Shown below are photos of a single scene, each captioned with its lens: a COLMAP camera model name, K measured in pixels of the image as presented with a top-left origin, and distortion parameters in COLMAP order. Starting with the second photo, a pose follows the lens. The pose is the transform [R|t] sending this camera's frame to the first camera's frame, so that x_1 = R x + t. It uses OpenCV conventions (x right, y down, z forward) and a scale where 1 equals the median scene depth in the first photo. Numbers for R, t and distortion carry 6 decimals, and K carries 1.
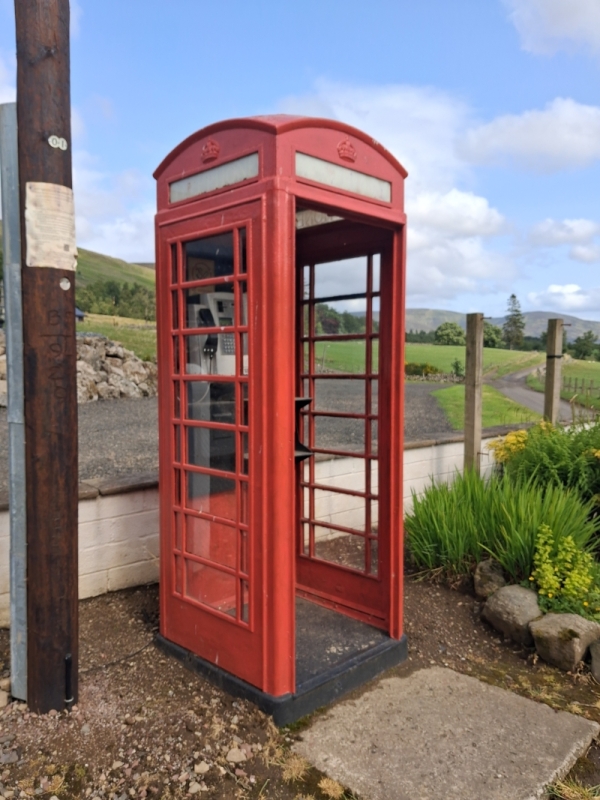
lens RADIAL K [[627.9, 0, 291.8], [0, 627.9, 407.7], [0, 0, 1]] dist [0.002466, -0.006807]
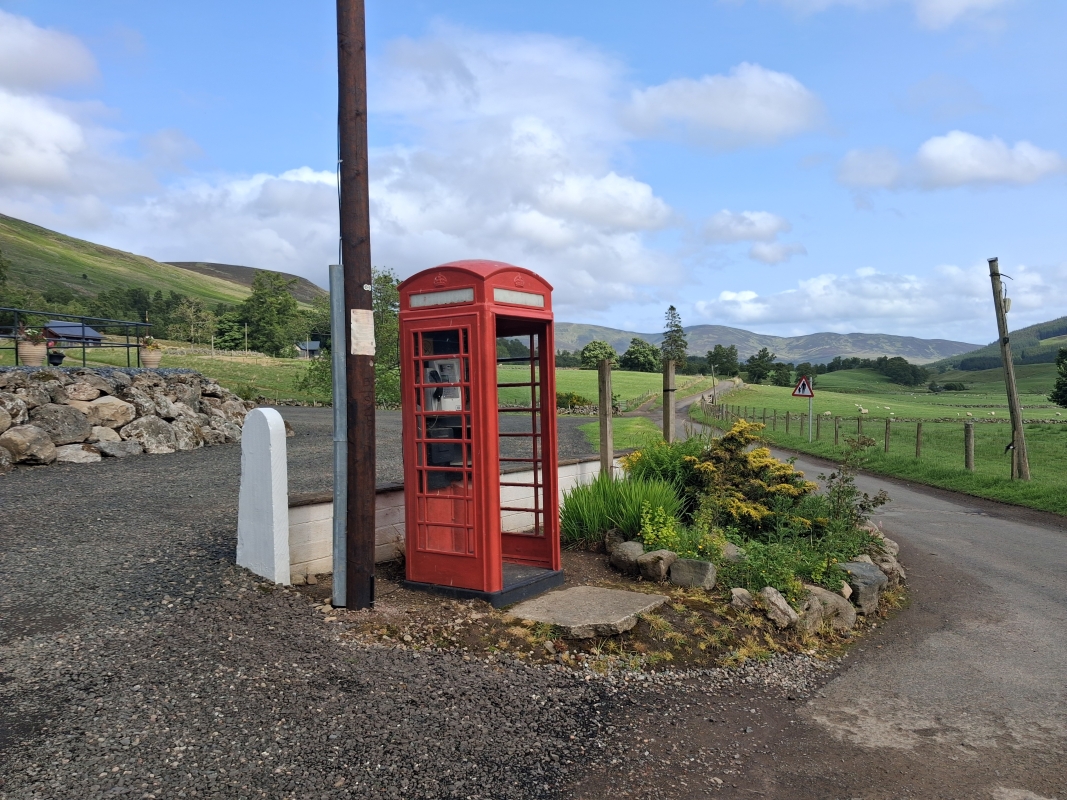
lens RADIAL K [[837.5, 0, 533.5], [0, 837.5, 400.0], [0, 0, 1]] dist [0.002466, -0.006807]
pose [[0.986181, -0.025788, 0.163651, -0.223632], [0.036211, 0.997479, -0.061027, 0.055066], [-0.161665, 0.066110, 0.984629, -1.089008]]
